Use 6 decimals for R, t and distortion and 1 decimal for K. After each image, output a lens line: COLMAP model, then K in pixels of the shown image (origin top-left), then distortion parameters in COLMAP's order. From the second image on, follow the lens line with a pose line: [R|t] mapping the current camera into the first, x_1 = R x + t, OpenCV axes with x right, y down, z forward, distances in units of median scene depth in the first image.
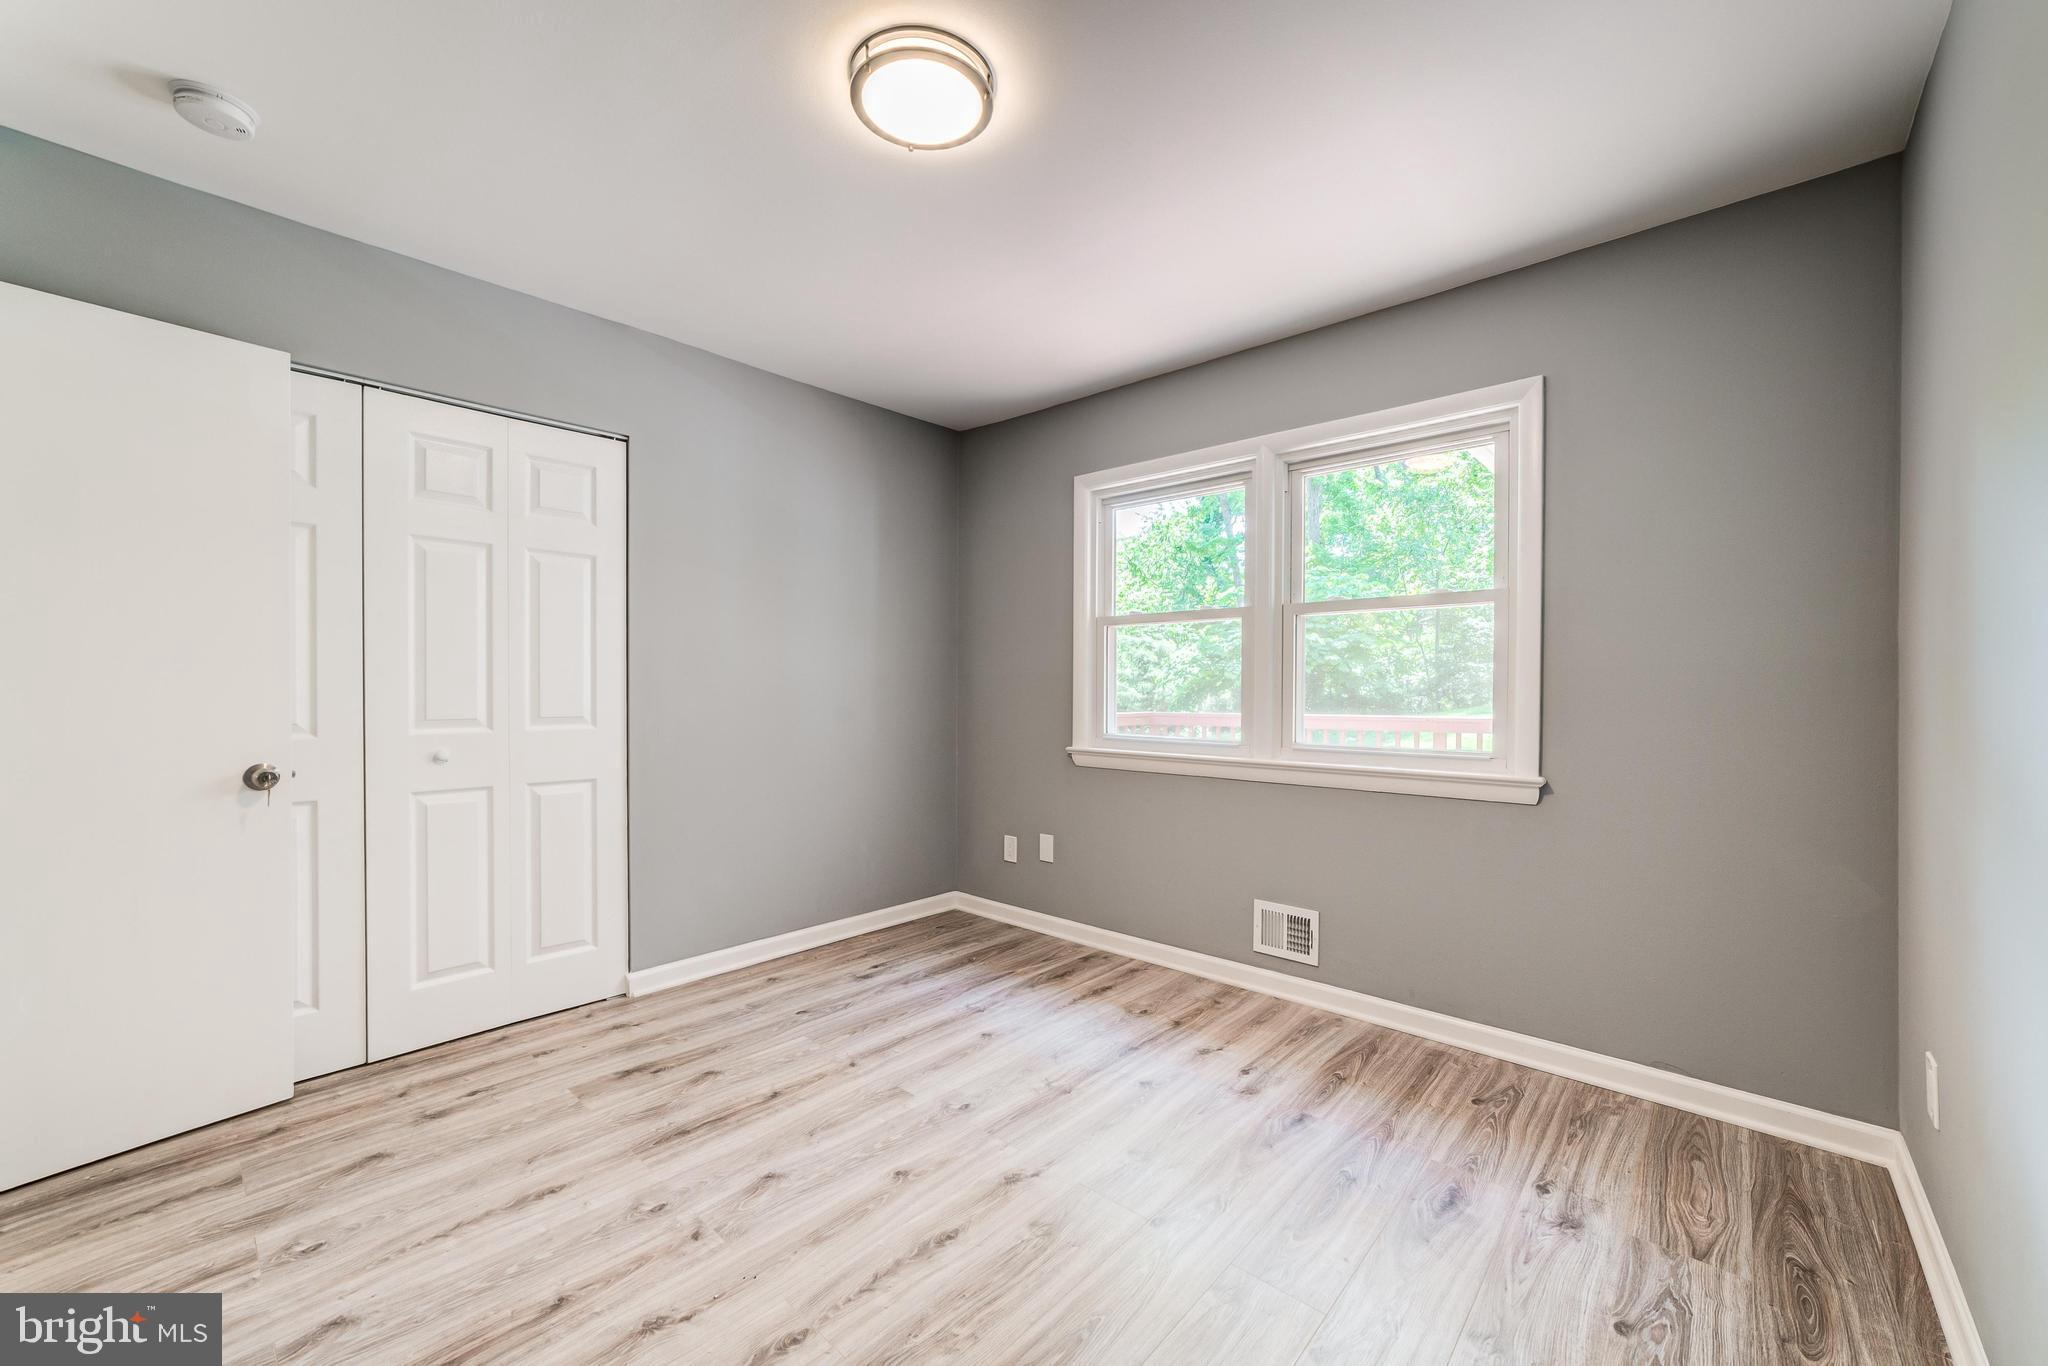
lens RADIAL K [[787.2, 0, 1013.2], [0, 787.2, 695.1], [0, 0, 1]] dist [-0.009251, 0.002744]
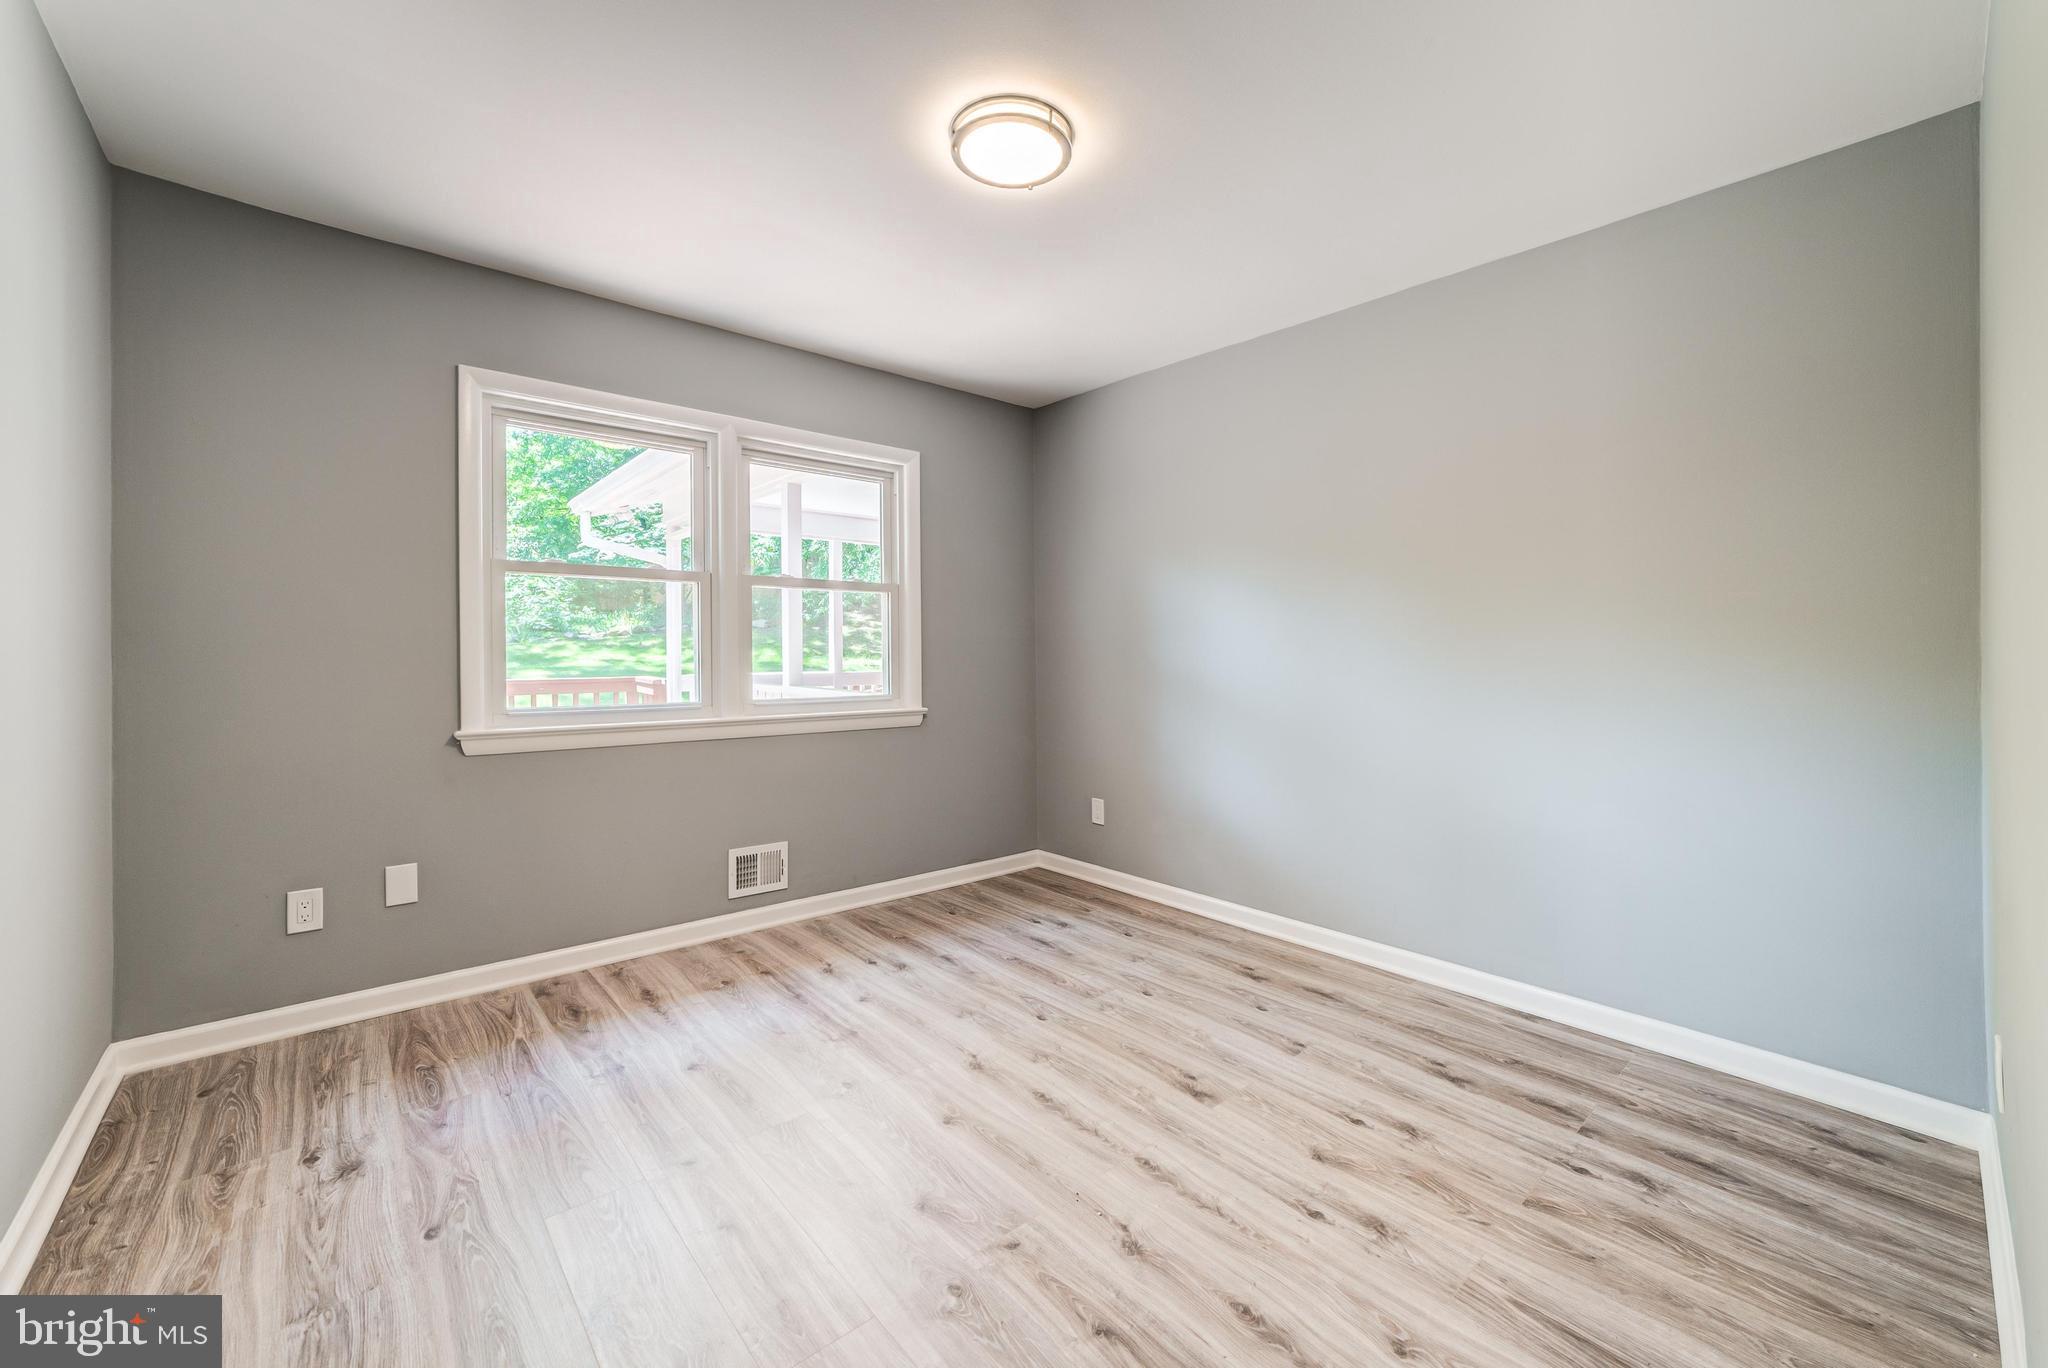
lens RADIAL K [[787.2, 0, 1057.6], [0, 787.2, 646.3], [0, 0, 1]] dist [-0.009251, 0.002744]
pose [[0.105704, 0.003135, 0.994393, -0.734860], [0.000535, 0.999995, -0.003209, -0.012719], [-0.994397, 0.000871, 0.105702, 0.466465]]
